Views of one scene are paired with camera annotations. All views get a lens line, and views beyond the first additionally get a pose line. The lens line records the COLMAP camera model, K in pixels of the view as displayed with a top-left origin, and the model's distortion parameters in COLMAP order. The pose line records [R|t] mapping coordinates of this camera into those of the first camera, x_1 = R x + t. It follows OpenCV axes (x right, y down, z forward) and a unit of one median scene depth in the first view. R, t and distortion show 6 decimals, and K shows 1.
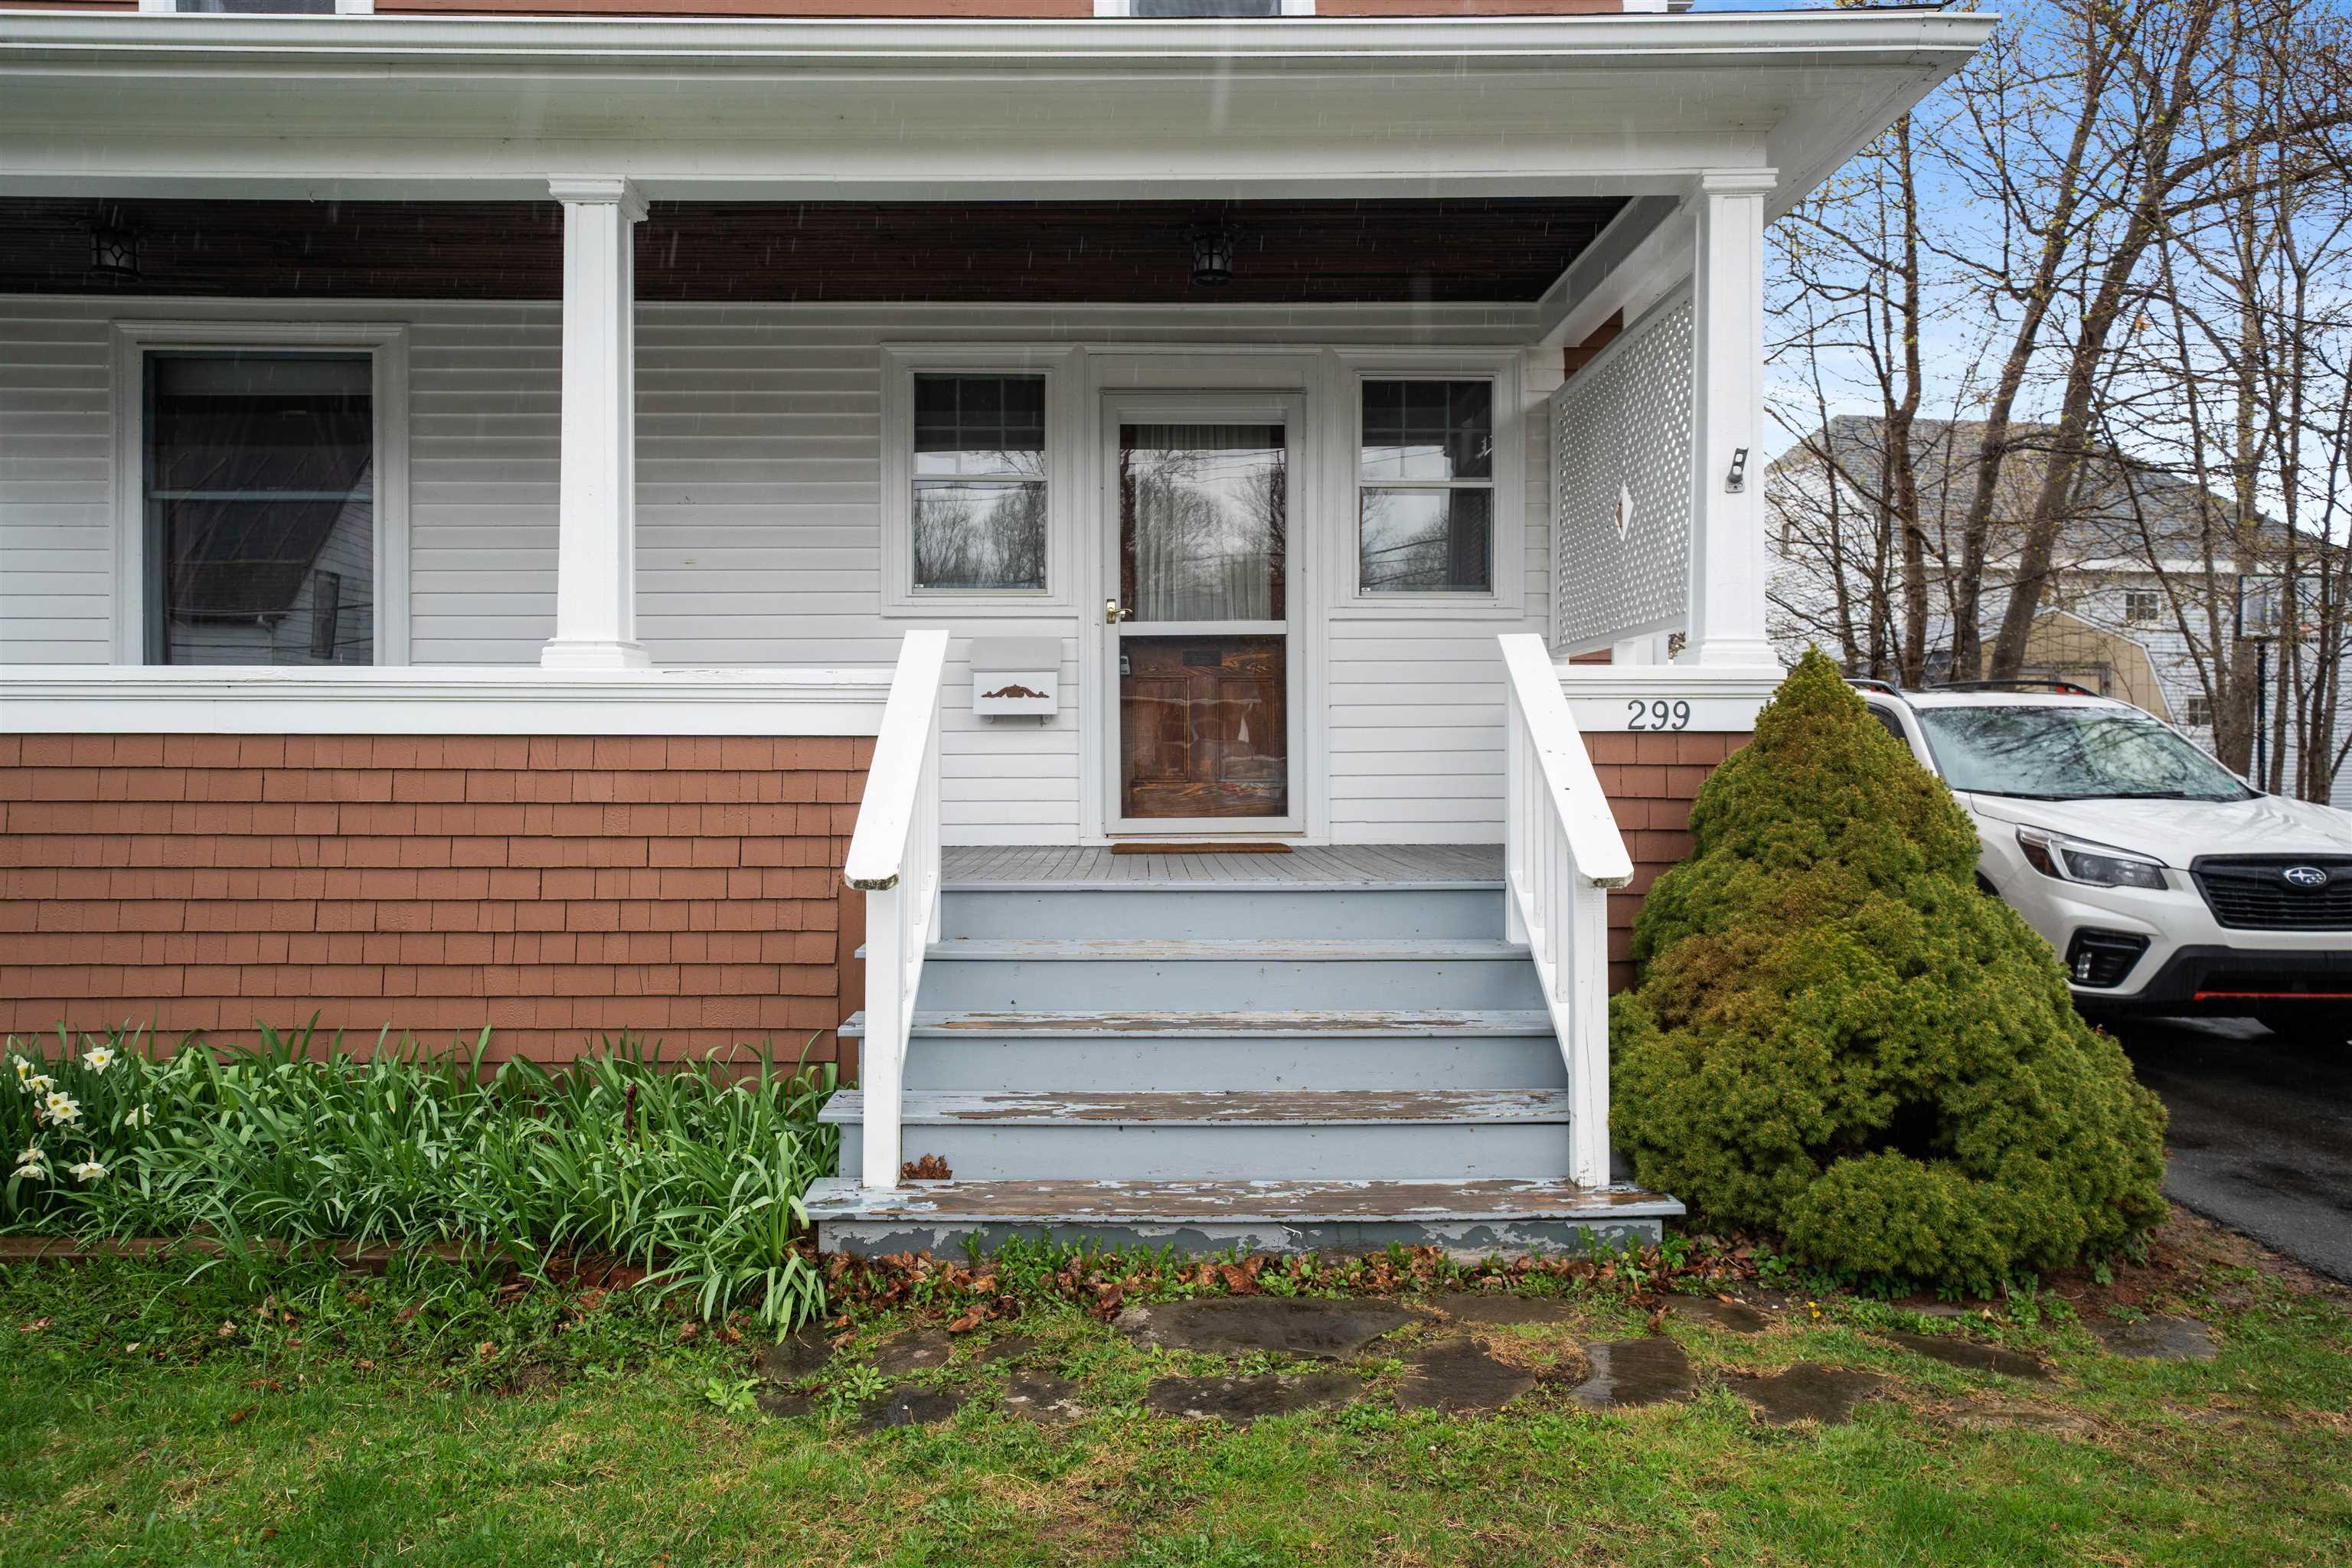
lens RADIAL K [[1599.2, 0, 1131.9], [0, 1599.2, 774.7], [0, 0, 1]] dist [0.031841, 0.000055]
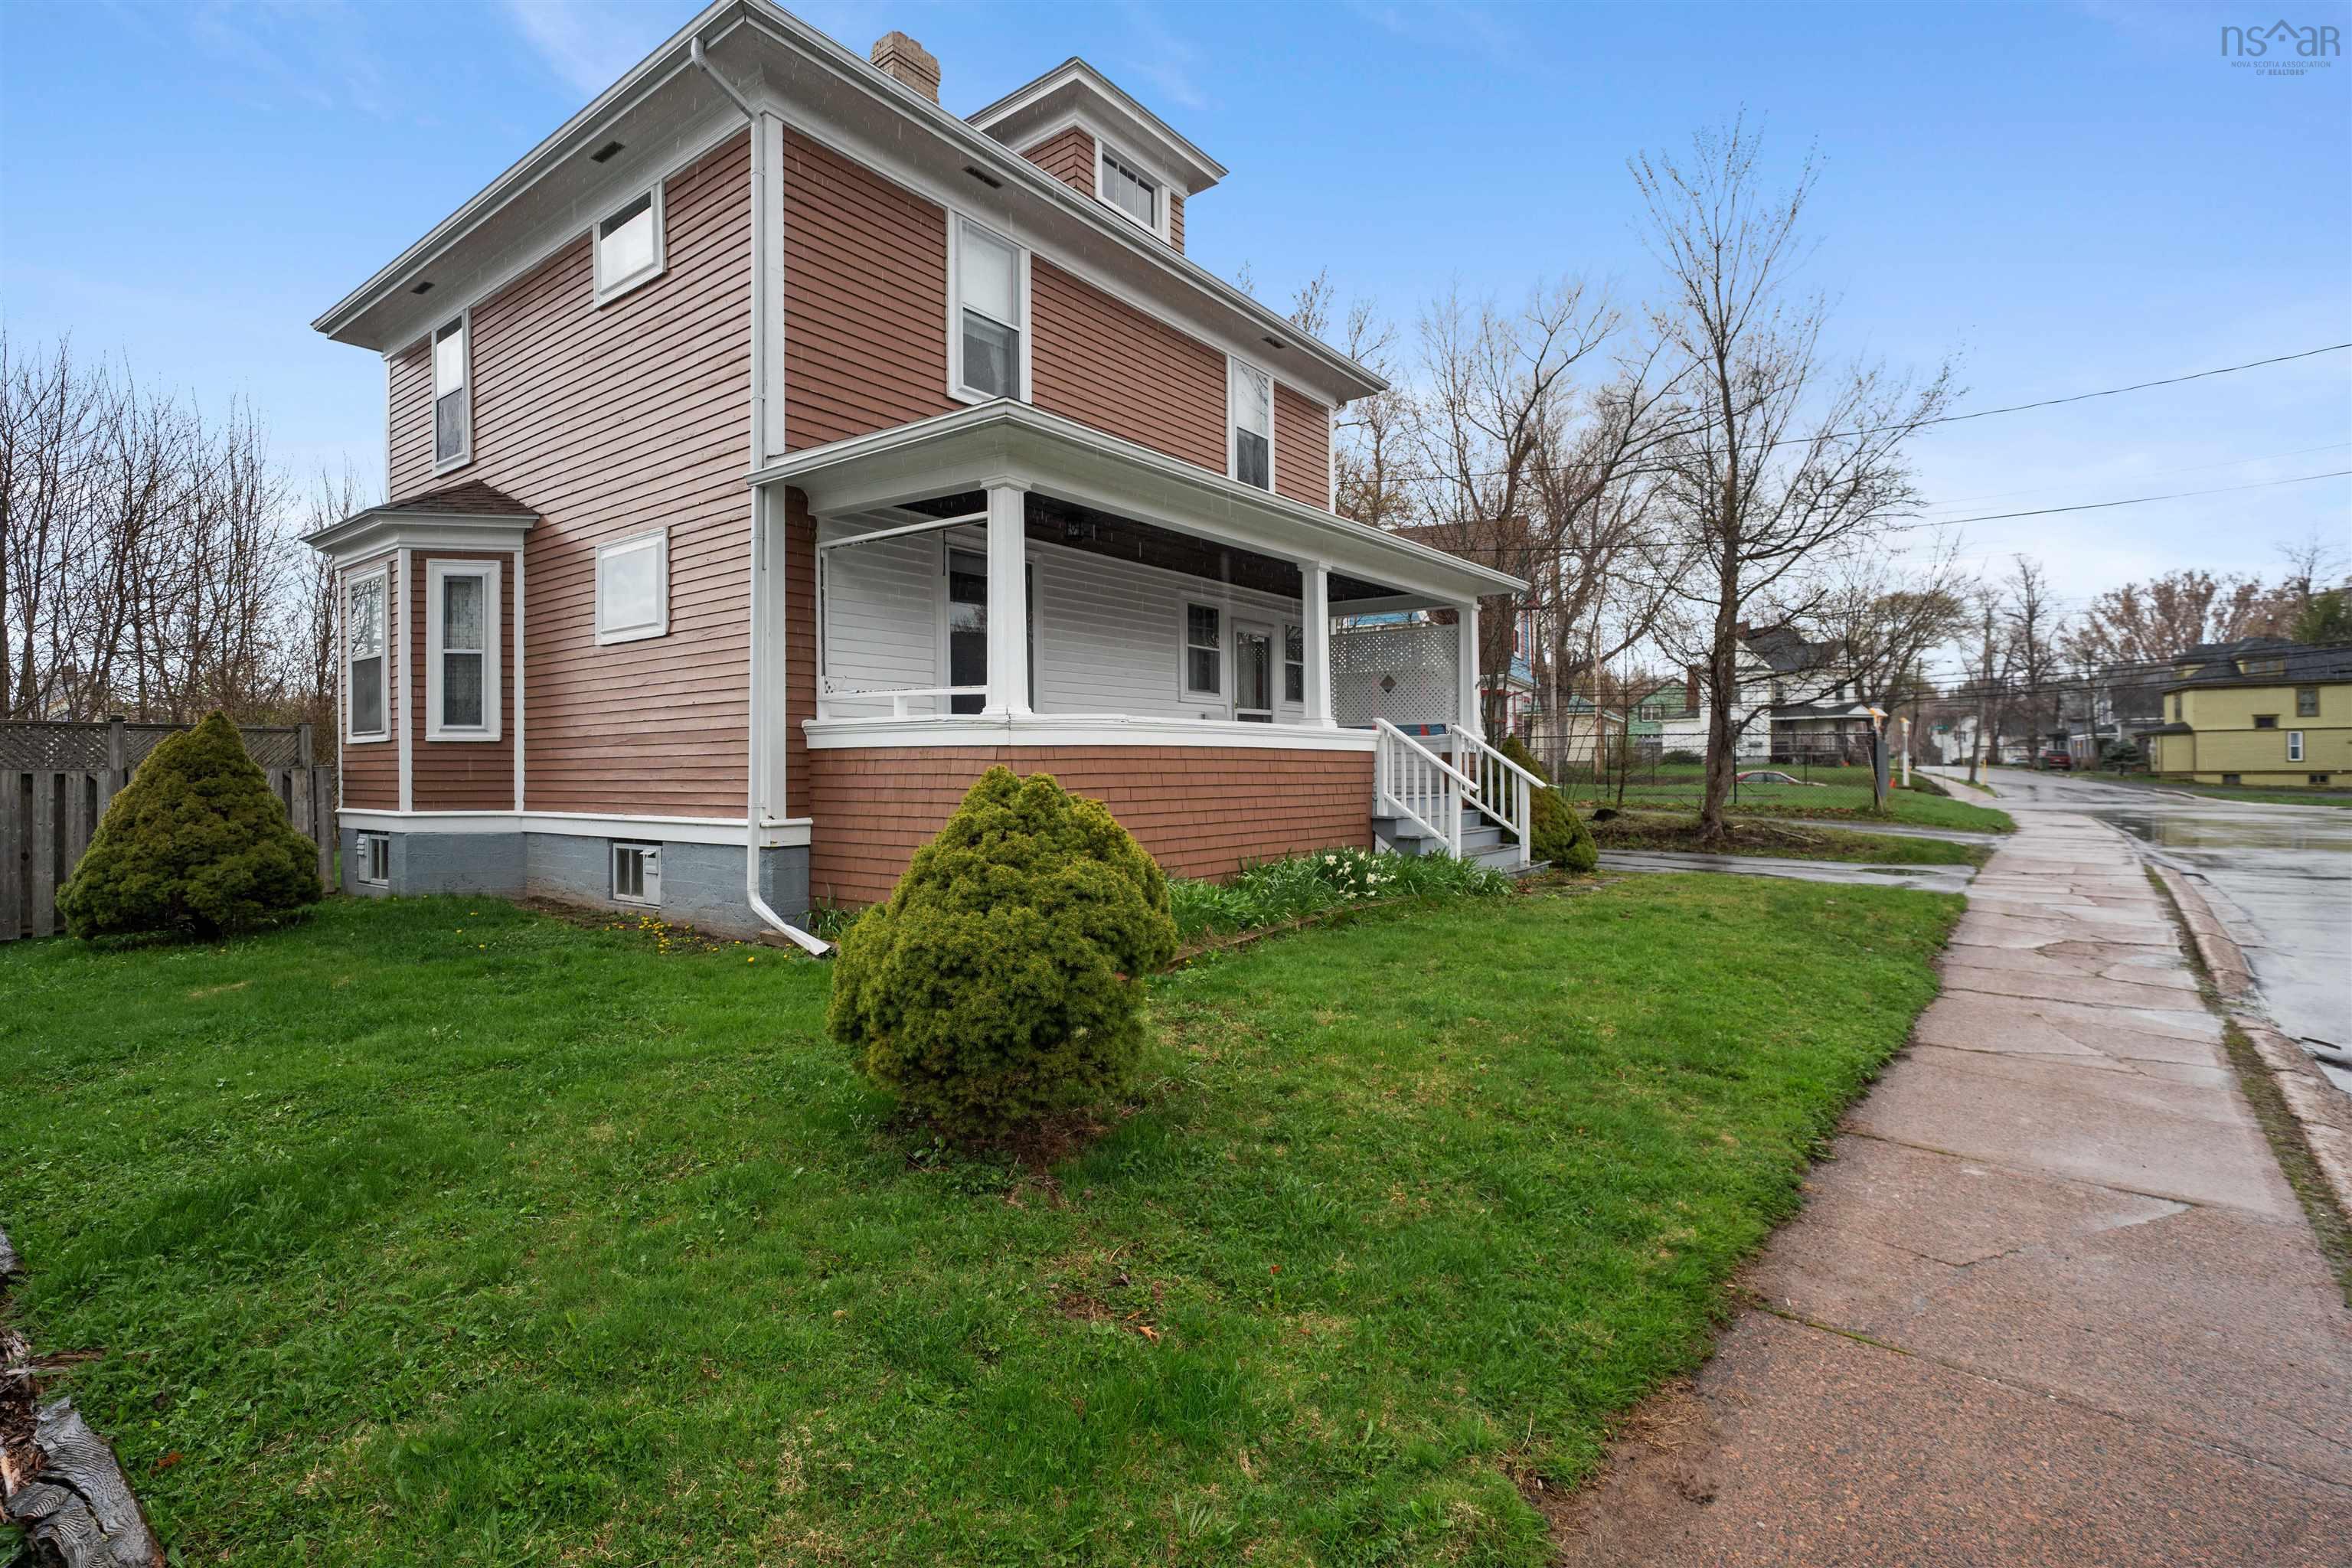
lens RADIAL K [[1088.4, 0, 1176.0], [0, 1088.4, 784.0], [0, 0, 1]] dist [-0.000600, -0.000012]
pose [[0.620777, -0.010848, 0.783912, -1.514122], [0.007525, 0.999941, 0.007878, 0.015291], [-0.783951, 0.001009, 0.620822, -0.027126]]
